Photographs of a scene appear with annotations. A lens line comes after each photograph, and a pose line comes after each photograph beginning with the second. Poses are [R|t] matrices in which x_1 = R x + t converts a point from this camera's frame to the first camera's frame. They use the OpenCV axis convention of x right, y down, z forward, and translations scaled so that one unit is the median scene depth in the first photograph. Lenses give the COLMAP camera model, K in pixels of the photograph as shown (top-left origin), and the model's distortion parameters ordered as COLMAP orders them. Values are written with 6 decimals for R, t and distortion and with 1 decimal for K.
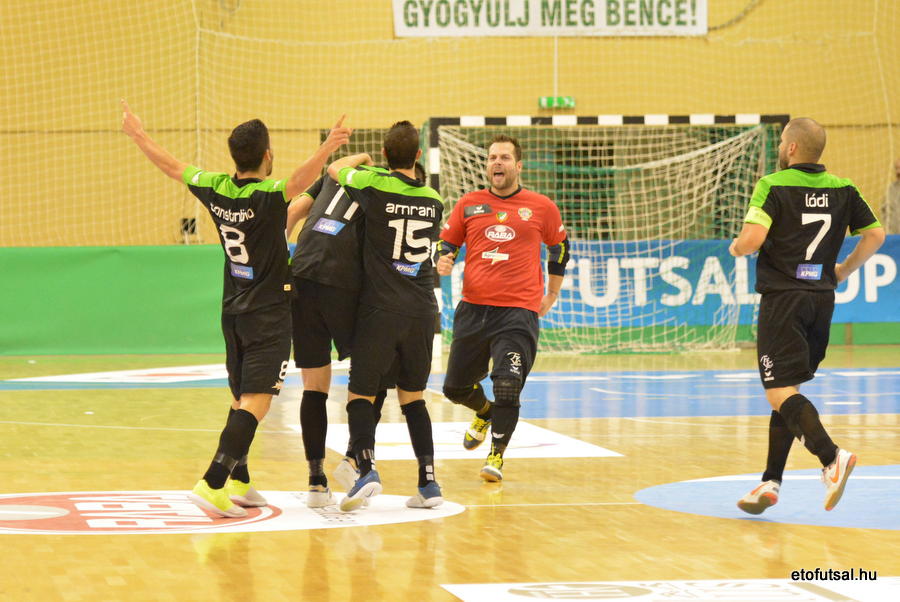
lens RADIAL K [[4019.8, 0, 448.3], [0, 4019.8, 293.5], [0, 0, 1]] dist [-0.098836, 0.000000]
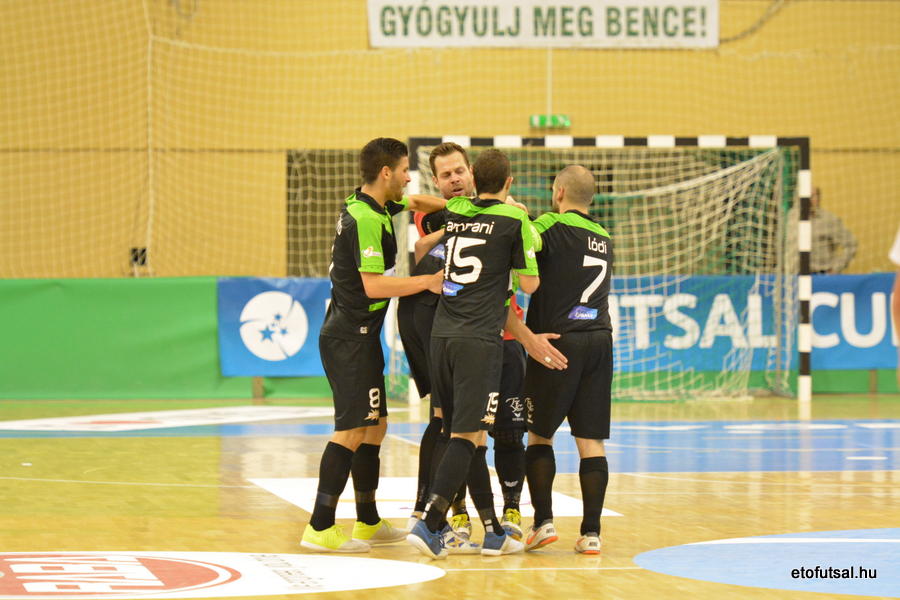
lens RADIAL K [[5526.0, 0, 451.2], [0, 5526.0, 302.8], [0, 0, 1]] dist [-0.249317, 0.000000]
pose [[0.999902, 0.006688, 0.012294, -0.010046], [-0.006493, 0.999854, -0.015819, 0.012569], [-0.012398, 0.015738, 0.999799, -0.232477]]
